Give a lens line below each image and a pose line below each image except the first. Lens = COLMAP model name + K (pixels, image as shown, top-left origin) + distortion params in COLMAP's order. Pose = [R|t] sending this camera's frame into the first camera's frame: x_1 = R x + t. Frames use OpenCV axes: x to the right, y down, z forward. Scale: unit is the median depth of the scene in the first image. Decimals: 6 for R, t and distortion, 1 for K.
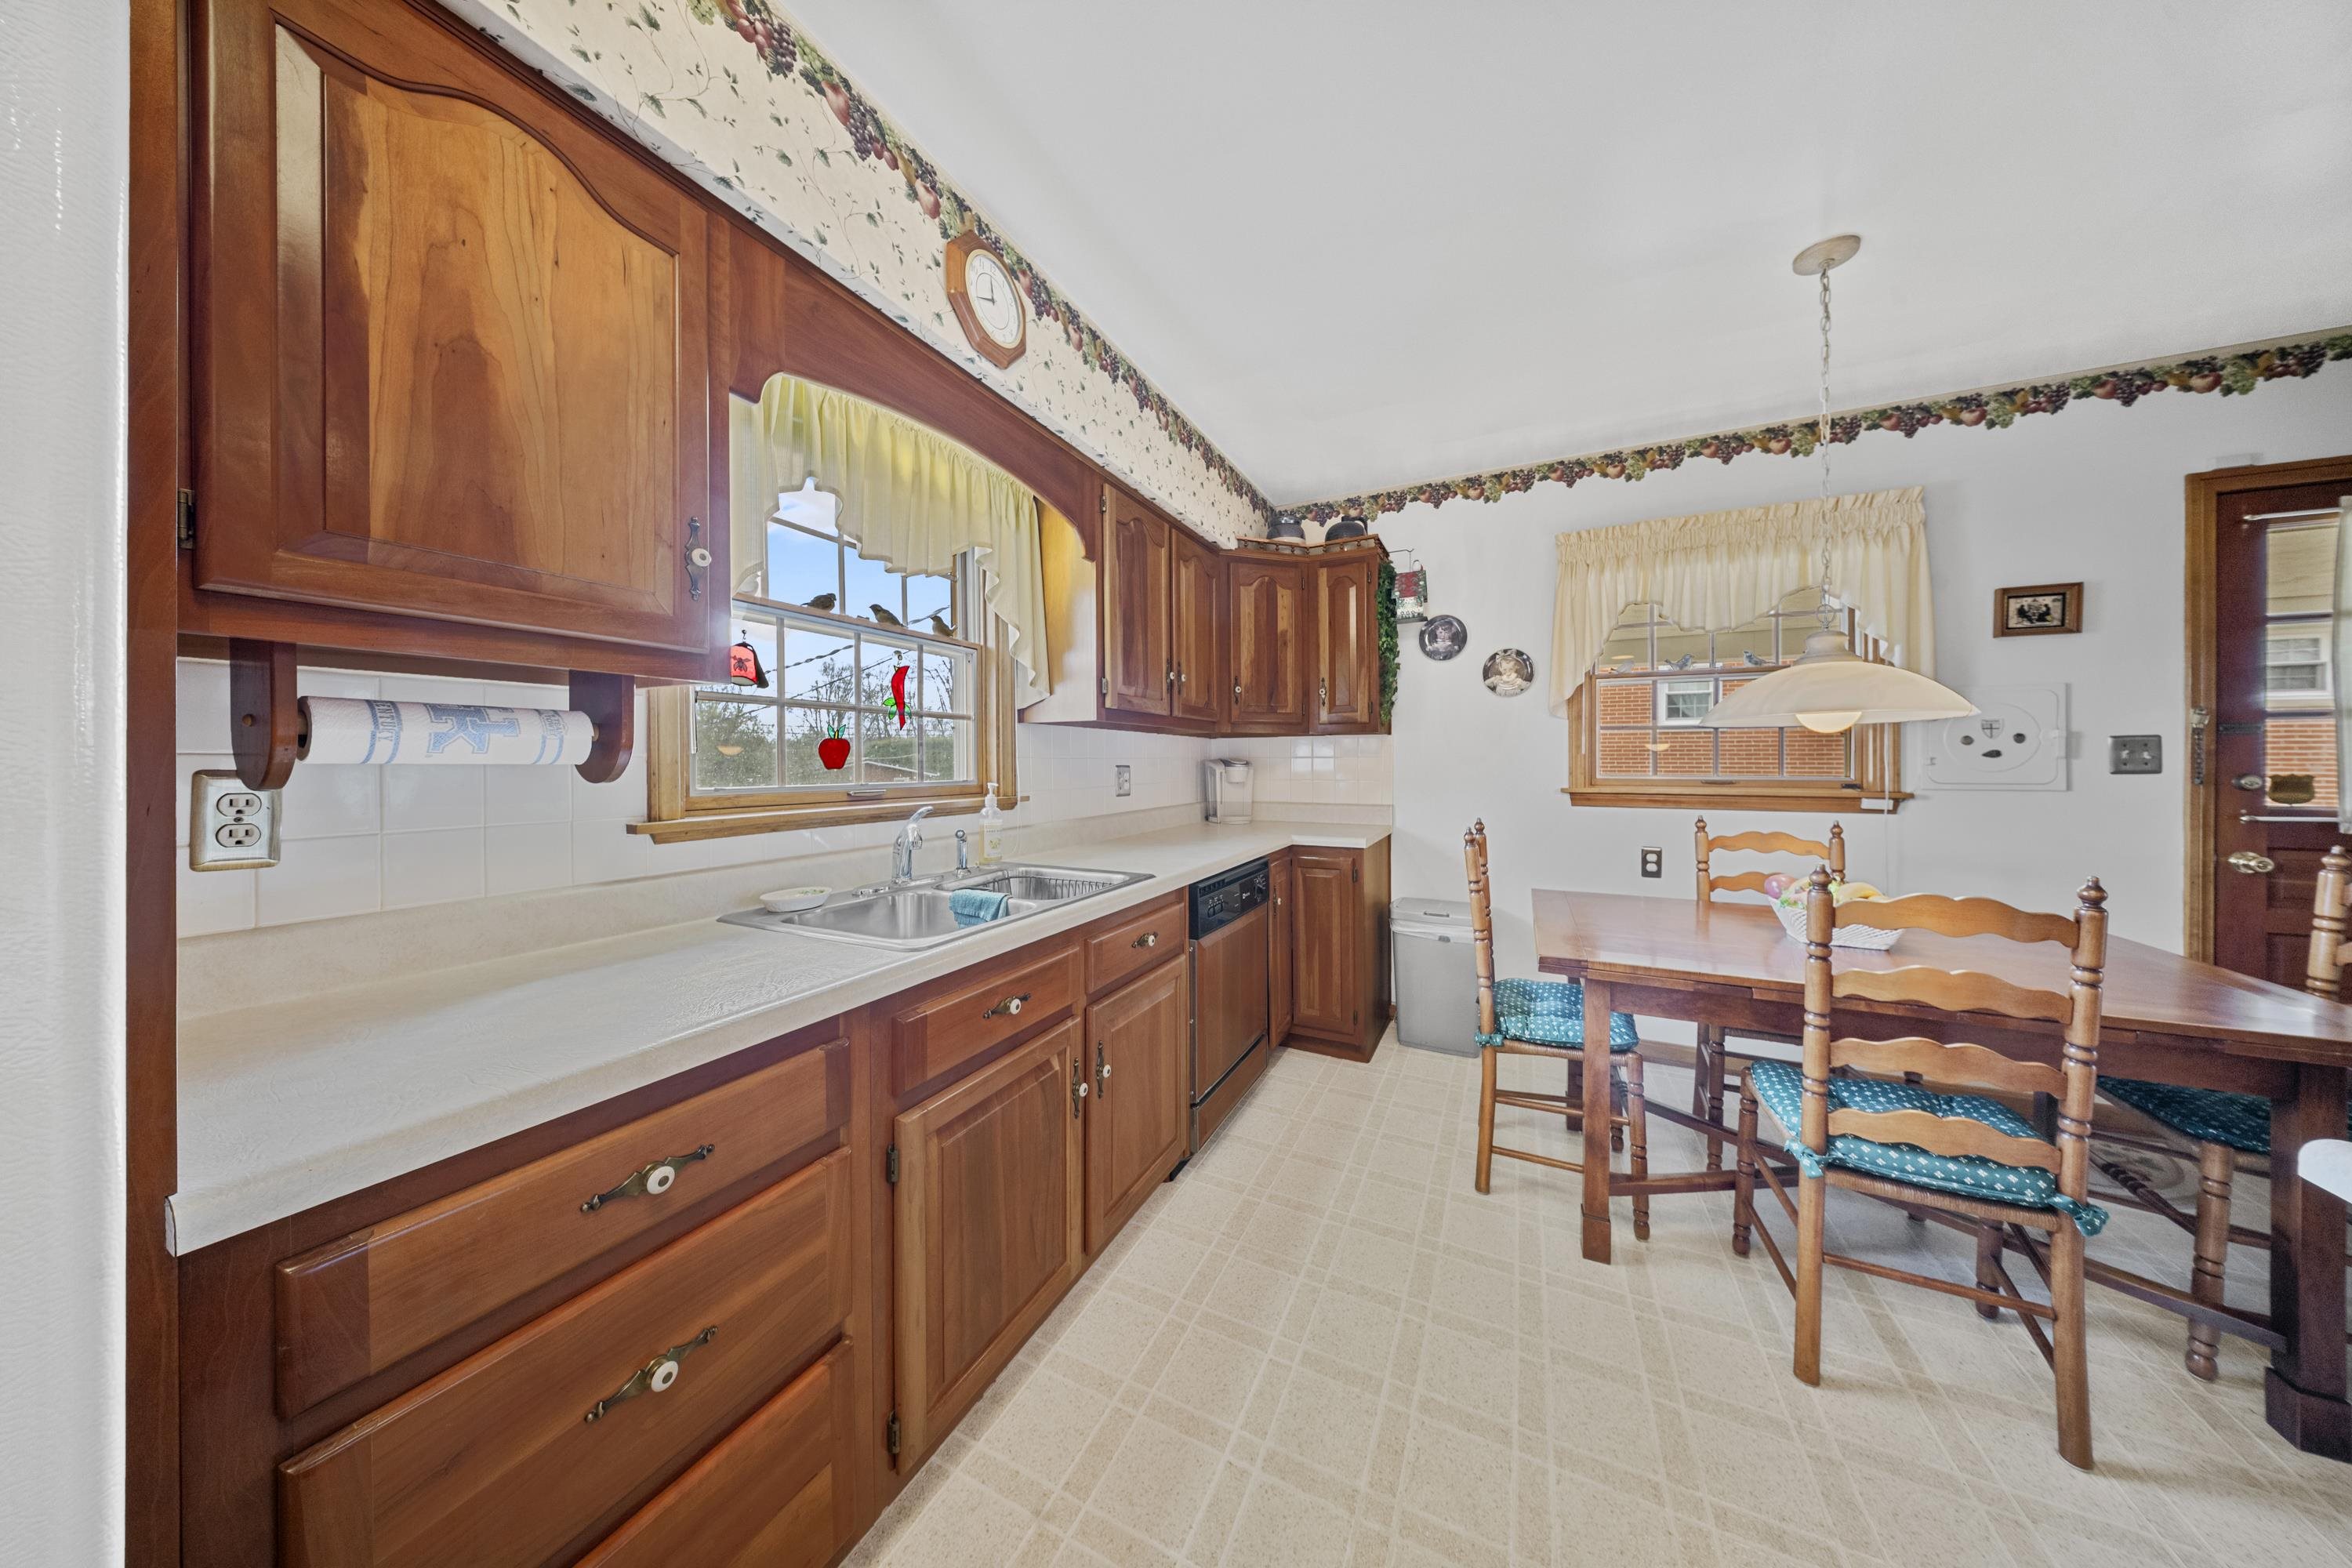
lens RADIAL K [[691.5, 0, 1183.7], [0, 691.5, 767.5], [0, 0, 1]] dist [-0.002025, -0.000129]
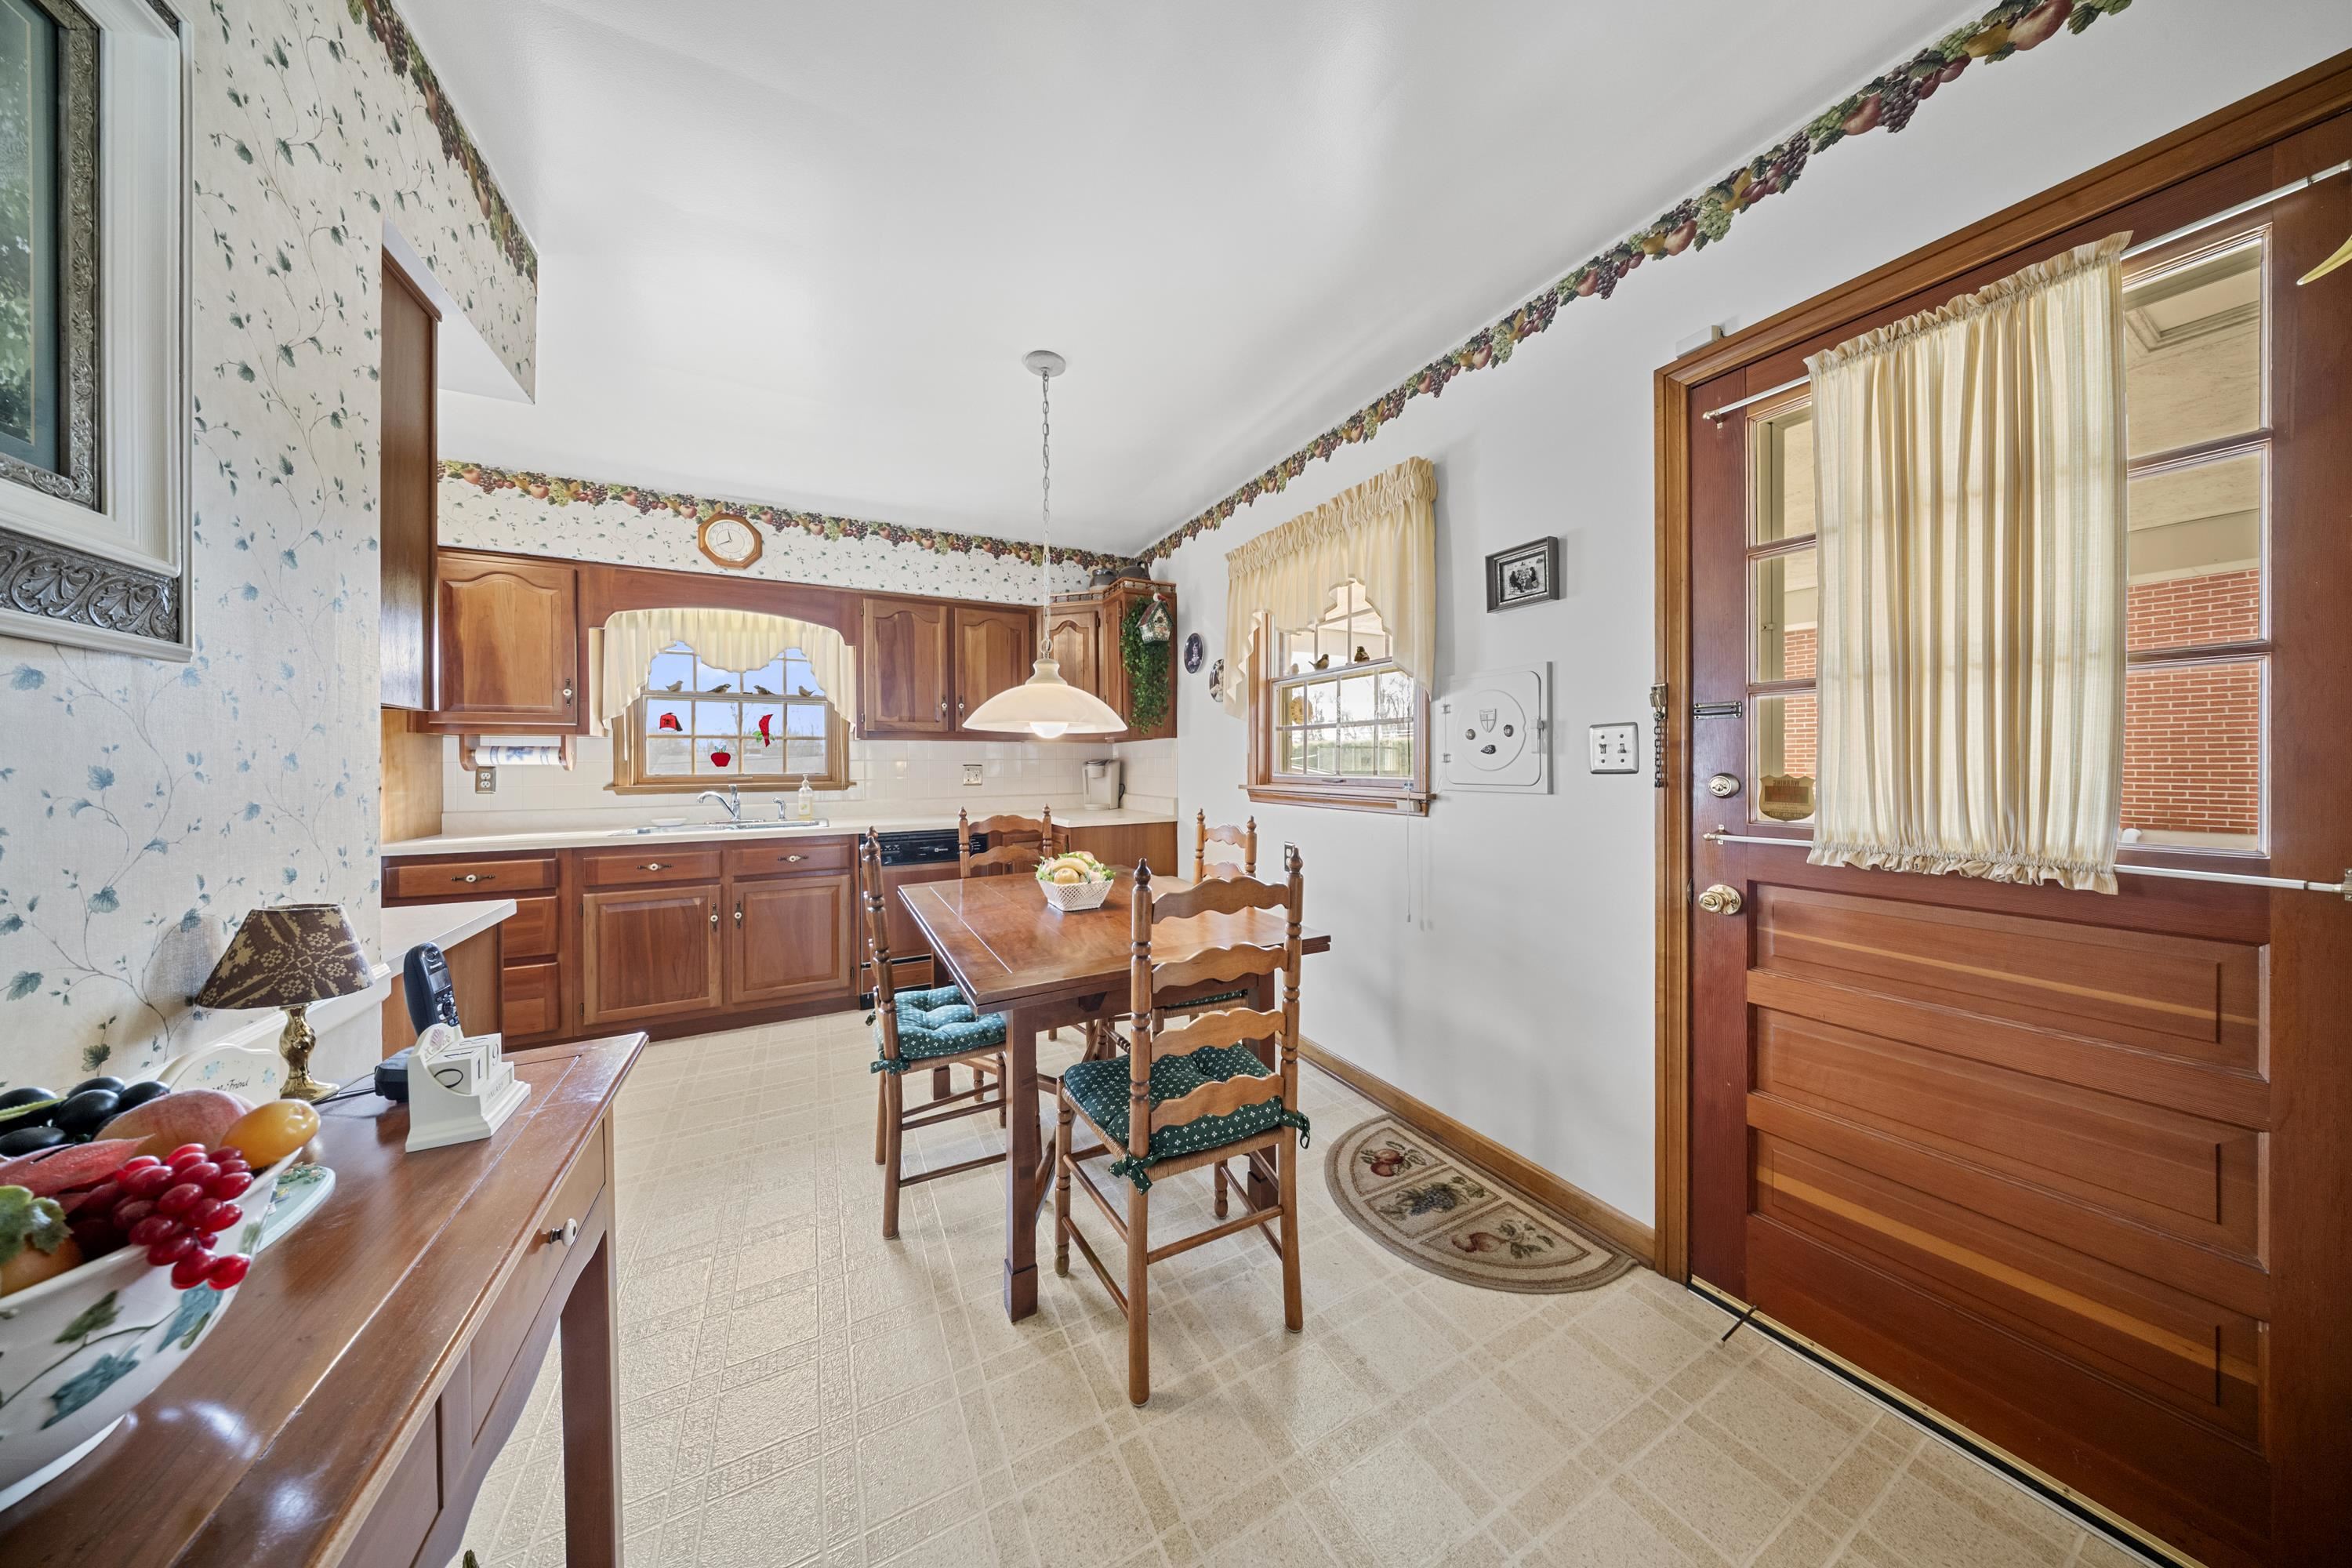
lens RADIAL K [[691.5, 0, 1190.2], [0, 691.5, 771.3], [0, 0, 1]] dist [-0.002025, -0.000129]
pose [[0.808834, 0.003743, -0.588025, 1.509809], [-0.001295, 0.999989, 0.004583, 0.004061], [0.588035, -0.002946, 0.808830, 0.097746]]
